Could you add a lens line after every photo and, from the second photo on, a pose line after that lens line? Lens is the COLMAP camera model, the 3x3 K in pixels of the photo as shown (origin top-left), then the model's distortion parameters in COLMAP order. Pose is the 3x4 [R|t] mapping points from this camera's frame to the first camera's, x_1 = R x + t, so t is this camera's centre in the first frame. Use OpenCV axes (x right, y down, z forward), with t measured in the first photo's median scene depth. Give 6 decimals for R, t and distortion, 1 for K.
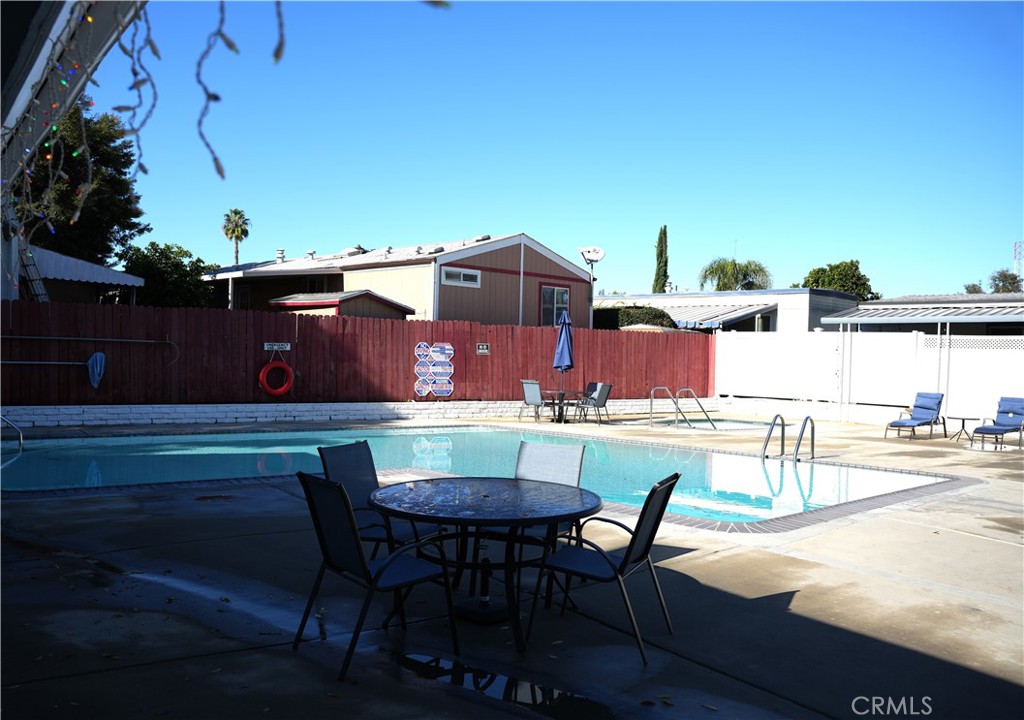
lens RADIAL K [[880.0, 0, 485.2], [0, 880.0, 359.3], [0, 0, 1]] dist [-0.085428, 0.143034]
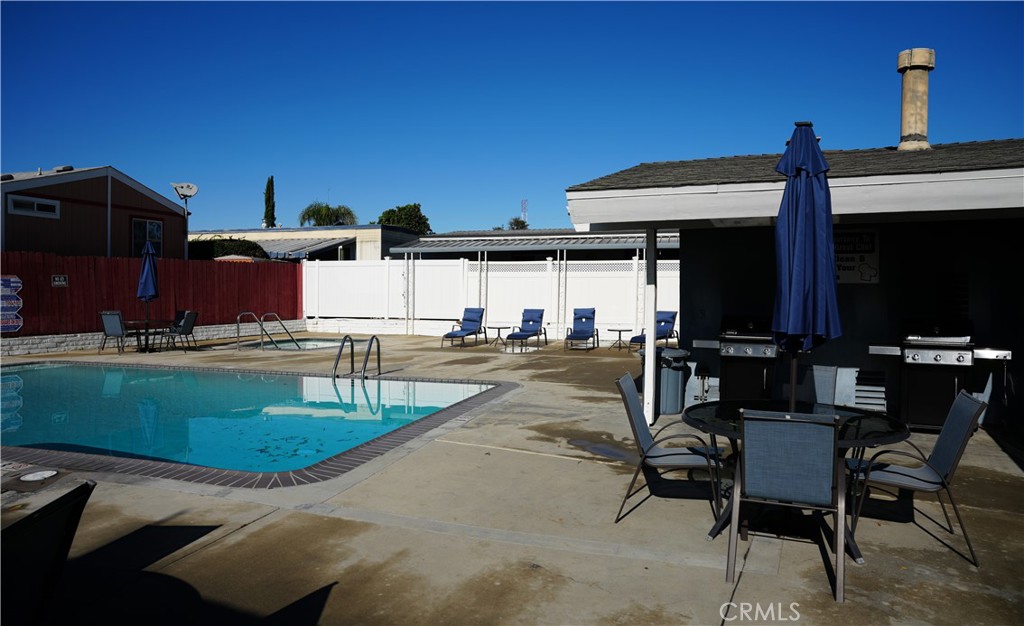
lens RADIAL K [[692.9, 0, 512.0], [0, 692.9, 299.1], [0, 0, 1]] dist [-0.099647, 0.000614]
pose [[0.862114, -0.034590, 0.505532, 0.059336], [0.024749, 0.999351, 0.026174, 0.001676], [-0.506109, -0.010054, 0.862411, 0.120952]]
